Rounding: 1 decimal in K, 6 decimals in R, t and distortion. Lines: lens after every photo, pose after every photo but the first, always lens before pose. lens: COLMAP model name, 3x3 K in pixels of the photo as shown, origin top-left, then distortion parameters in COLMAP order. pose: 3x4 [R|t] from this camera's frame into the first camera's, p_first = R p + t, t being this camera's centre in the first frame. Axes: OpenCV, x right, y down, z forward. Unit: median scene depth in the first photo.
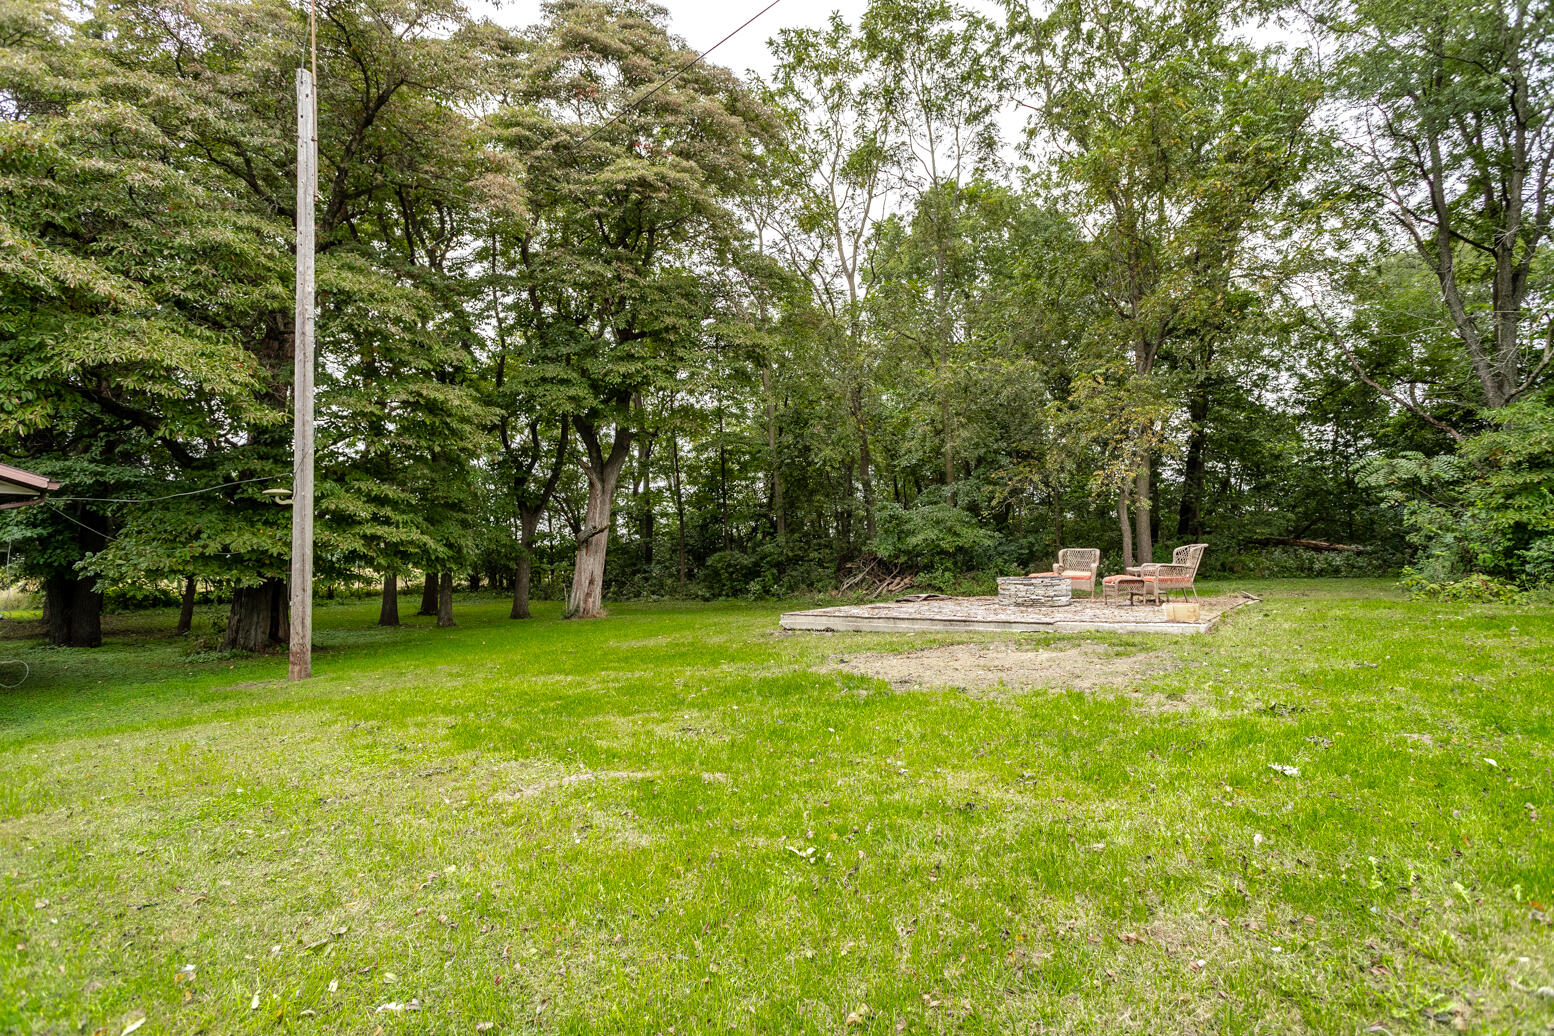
lens RADIAL K [[903.5, 0, 777.0], [0, 903.5, 518.0], [0, 0, 1]] dist [-0.002350, 0.011364]
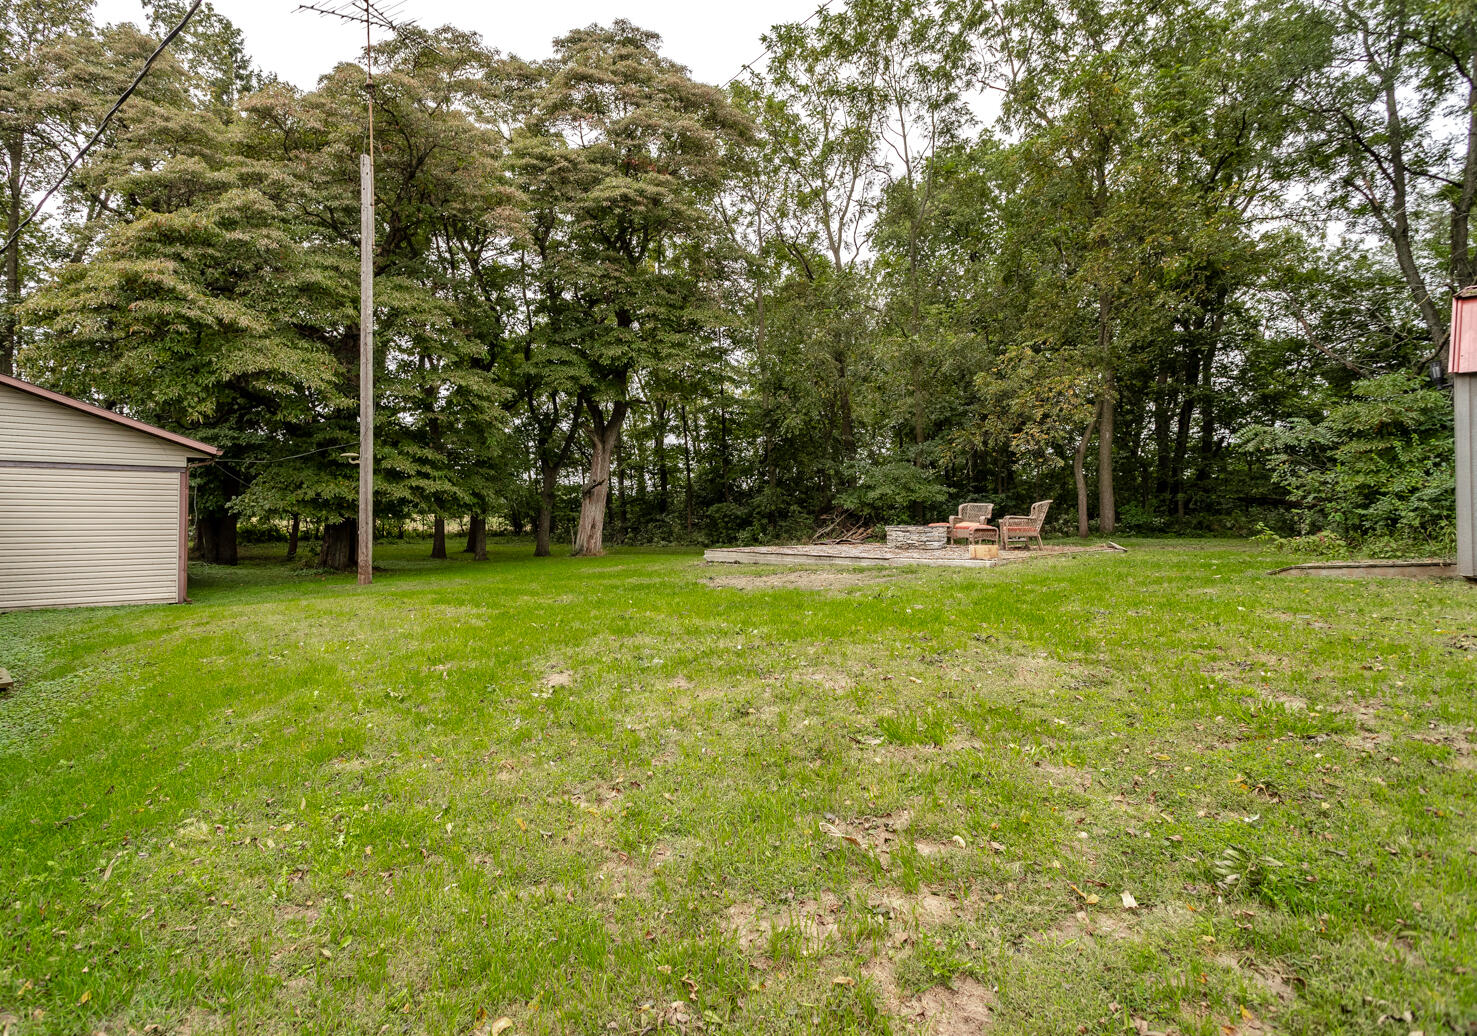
lens RADIAL K [[1206.2, 0, 738.5], [0, 1206.2, 518.0], [0, 0, 1]] dist [0.005743, -0.000431]
pose [[0.976038, 0.015159, -0.217072, 0.379328], [-0.005405, 0.998952, 0.045459, -0.016739], [0.217534, -0.043196, 0.975097, -0.600486]]
